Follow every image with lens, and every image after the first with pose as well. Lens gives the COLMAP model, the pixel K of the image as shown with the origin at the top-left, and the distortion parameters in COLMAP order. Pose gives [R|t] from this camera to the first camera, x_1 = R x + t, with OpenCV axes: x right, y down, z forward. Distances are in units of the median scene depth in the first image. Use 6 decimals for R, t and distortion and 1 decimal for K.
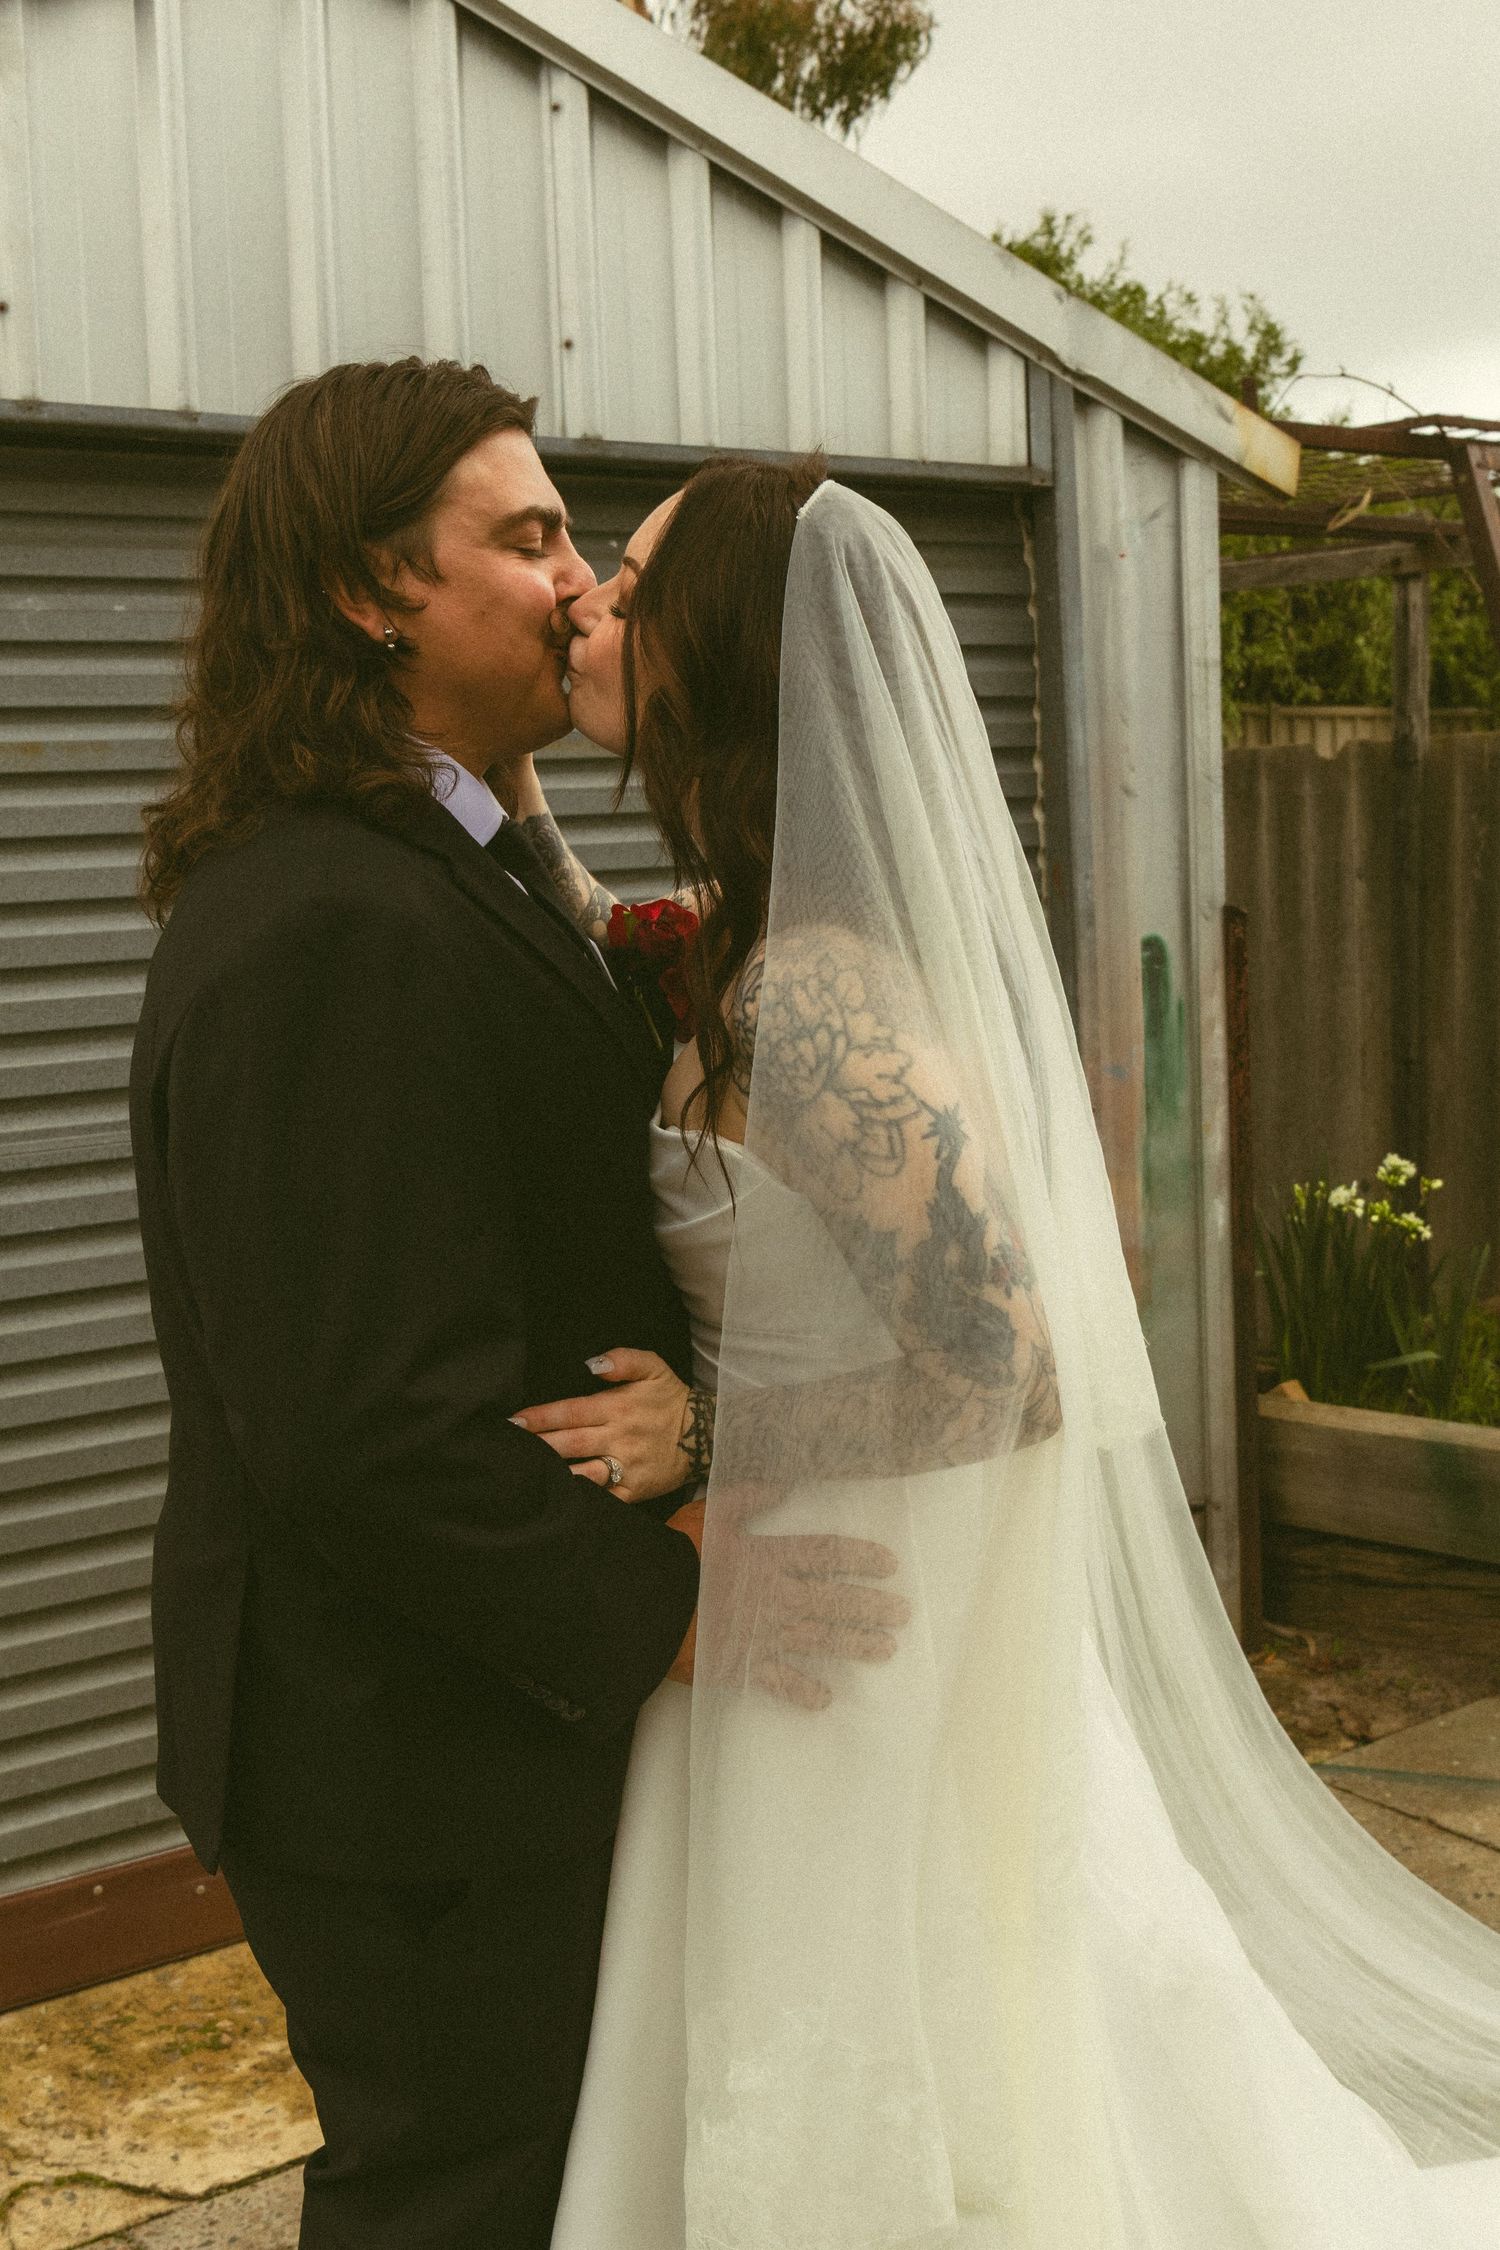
lens RADIAL K [[2482.8, 0, 754.7], [0, 2482.8, 1132.7], [0, 0, 1]] dist [-0.007476, -0.009801]
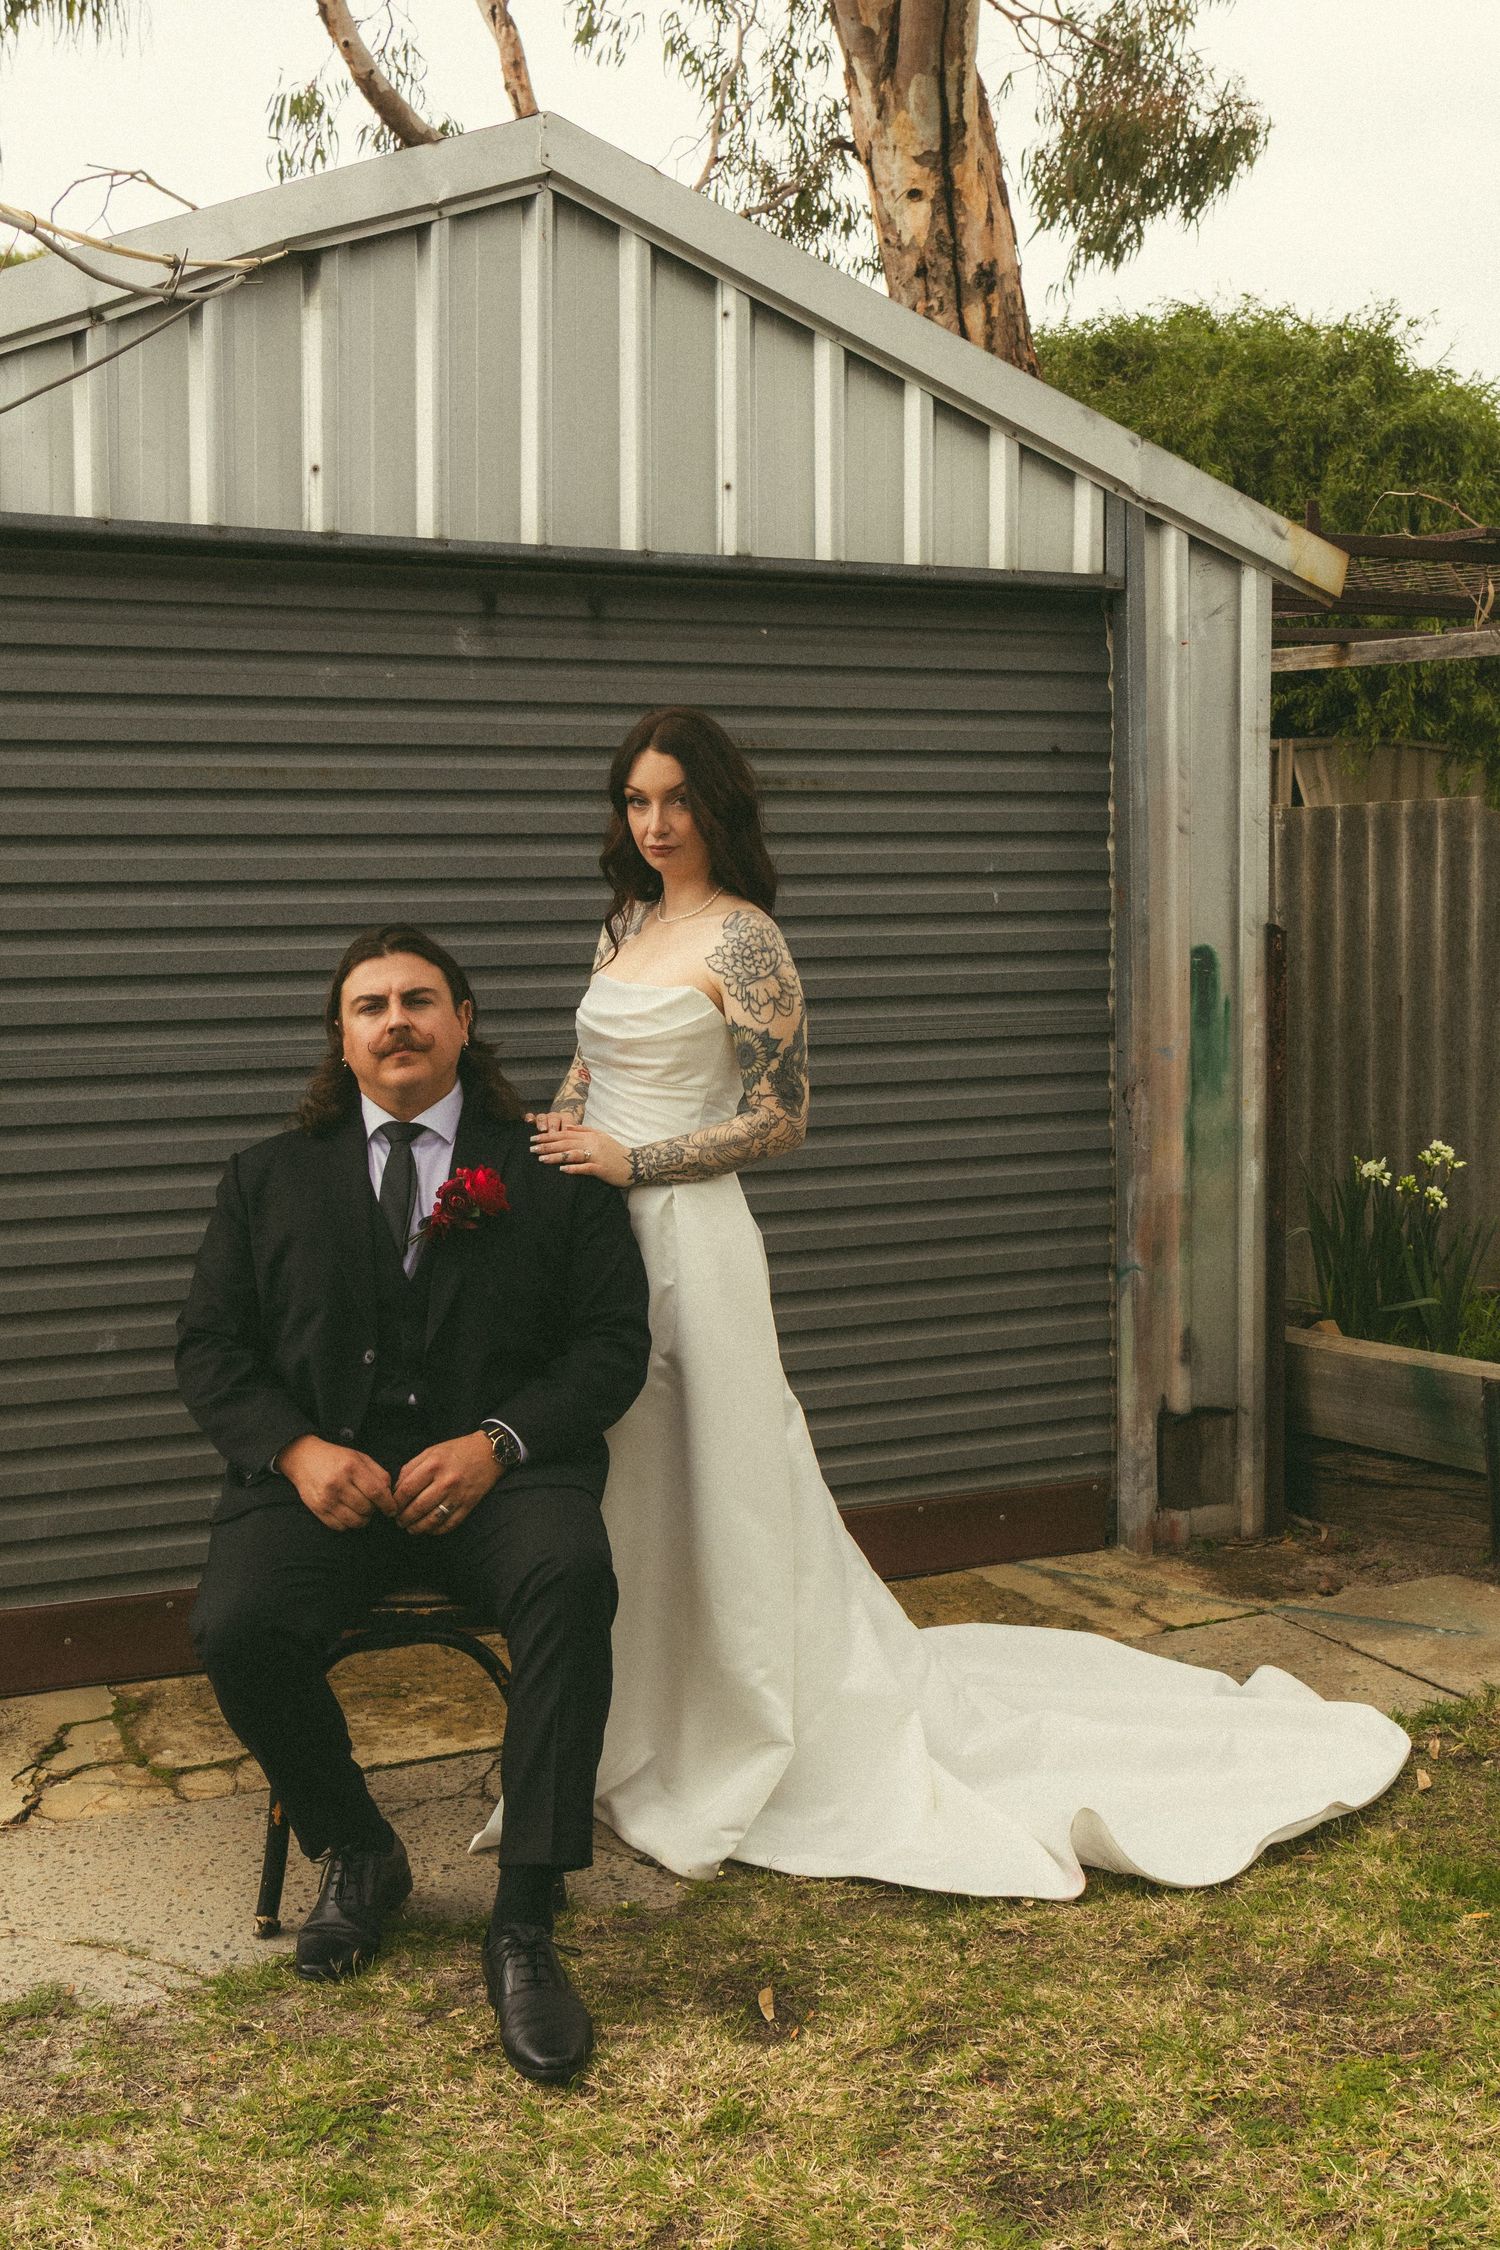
lens RADIAL K [[2533.6, 0, 750.0], [0, 2533.6, 1125.0], [0, 0, 1]] dist [-0.000041, -0.022027]
pose [[0.983744, 0.050602, -0.172297, 0.167992], [-0.054087, 0.998415, -0.015585, 0.045421], [0.171235, 0.024651, 0.984922, -0.309056]]
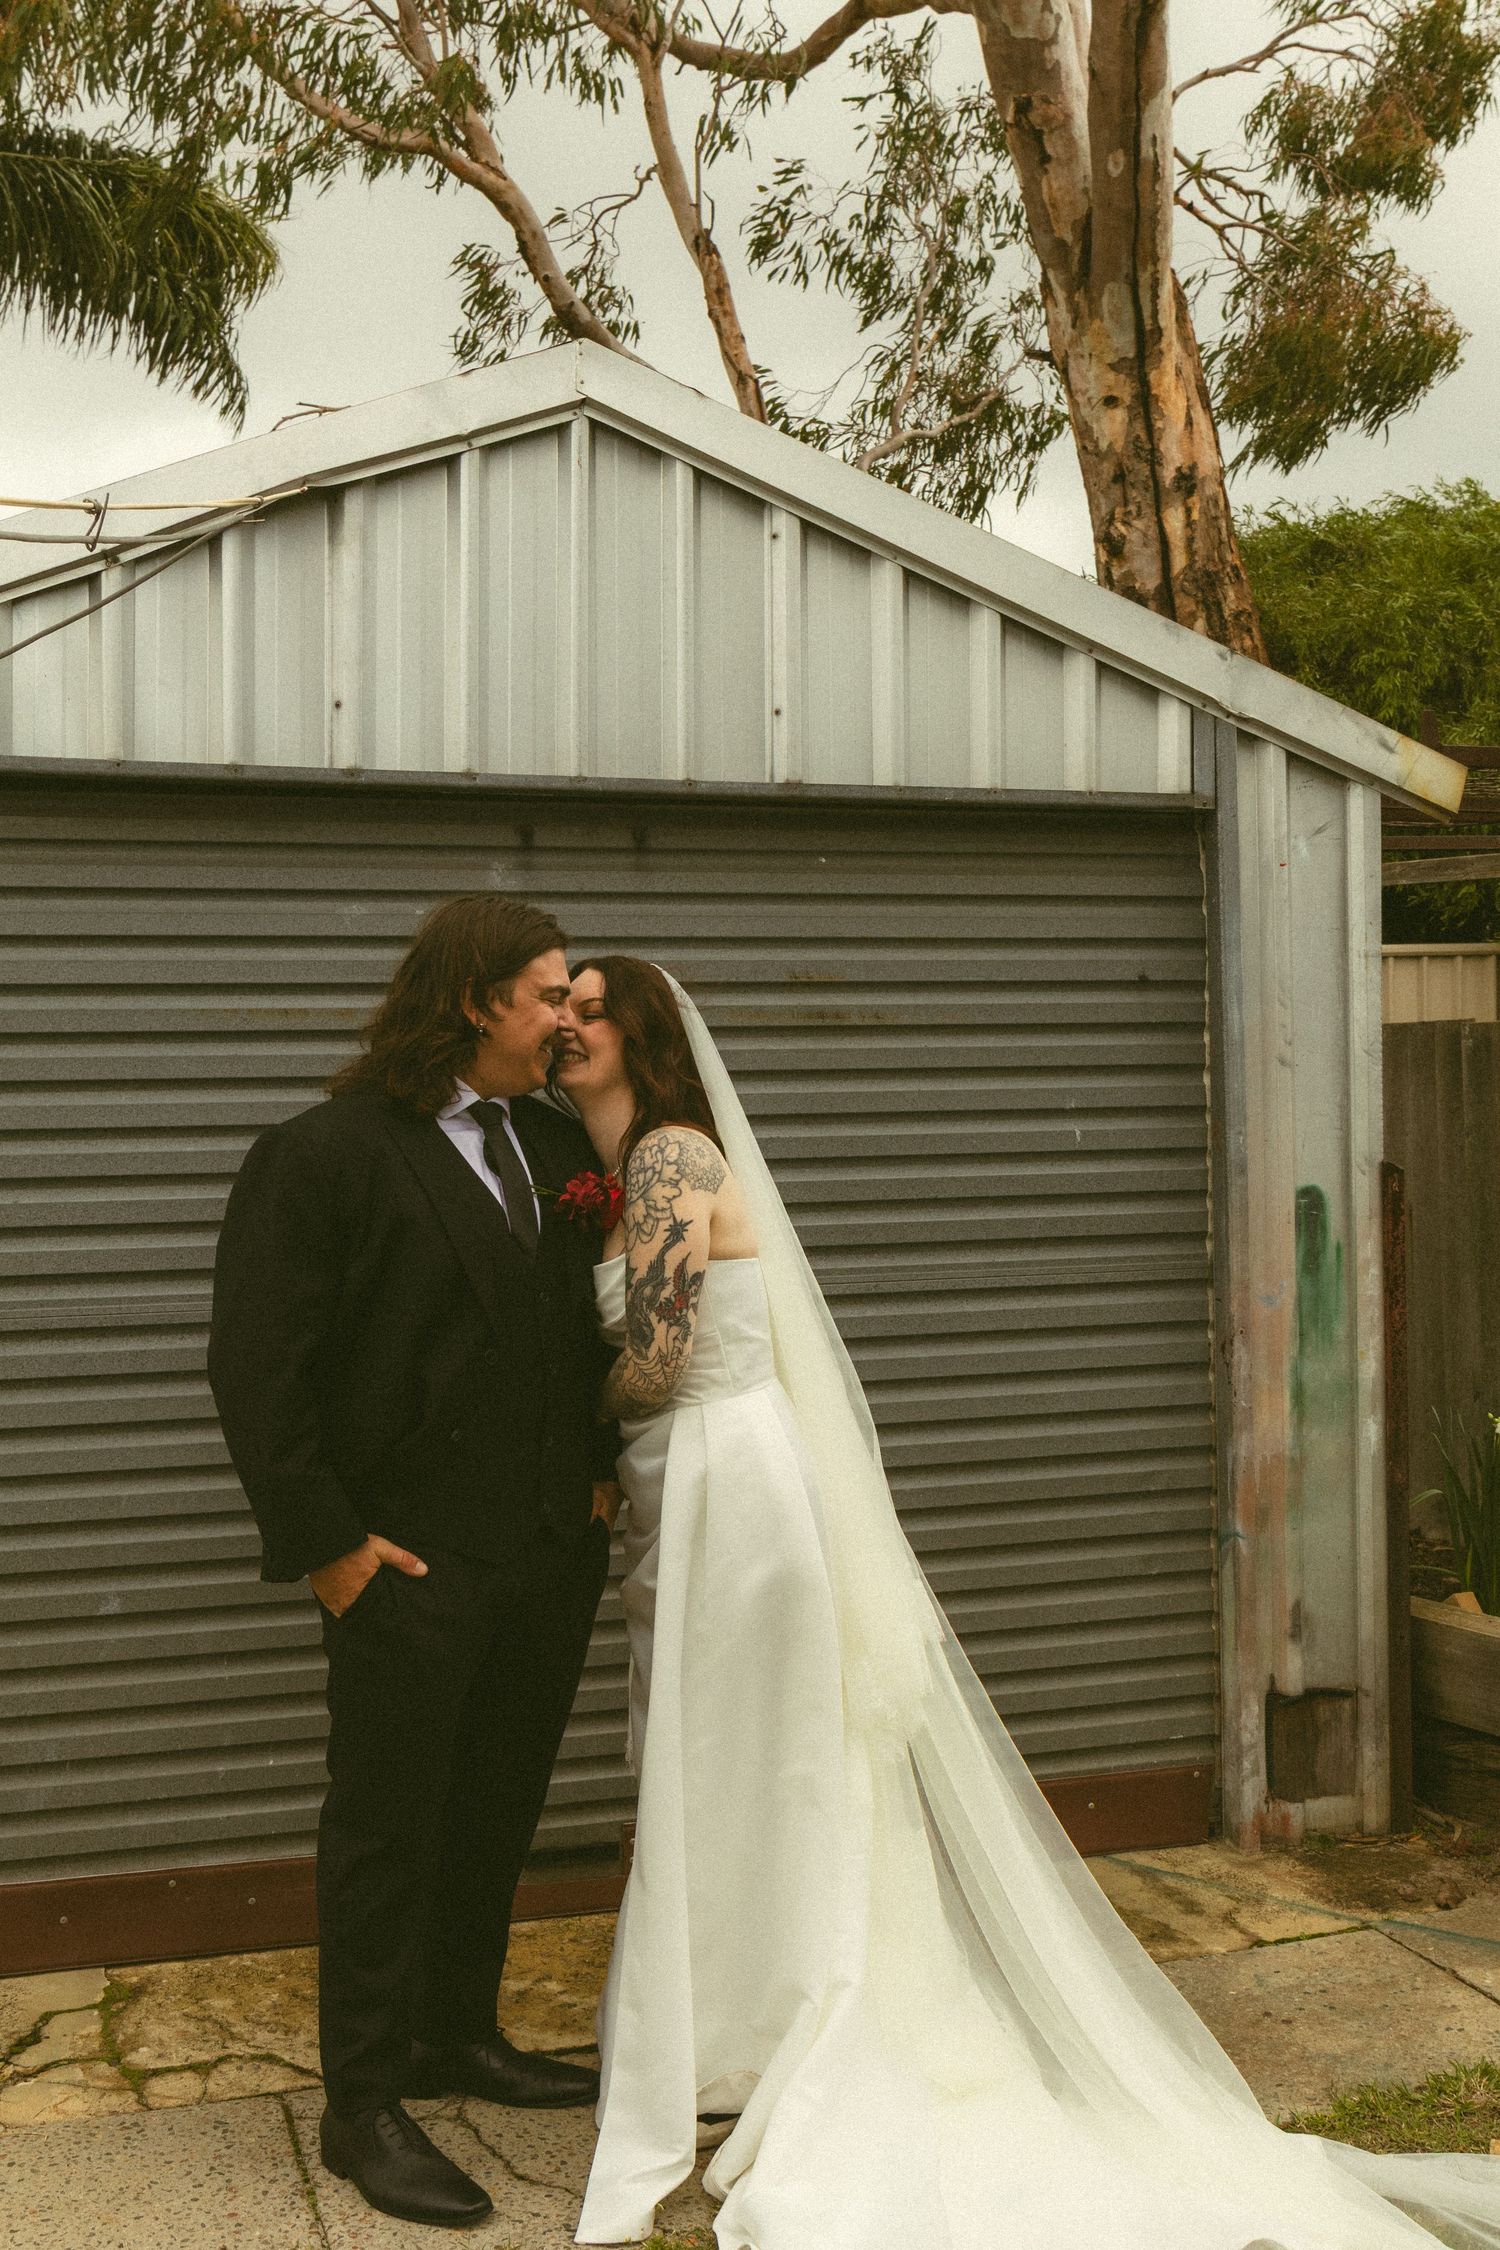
lens RADIAL K [[2523.6, 0, 750.0], [0, 2523.6, 1125.0], [0, 0, 1]] dist [0.002025, -0.040139]
pose [[0.955571, 0.037336, -0.292385, 0.266395], [-0.064254, 0.994475, -0.083007, 0.007729], [0.287671, 0.098106, 0.952691, -0.213548]]
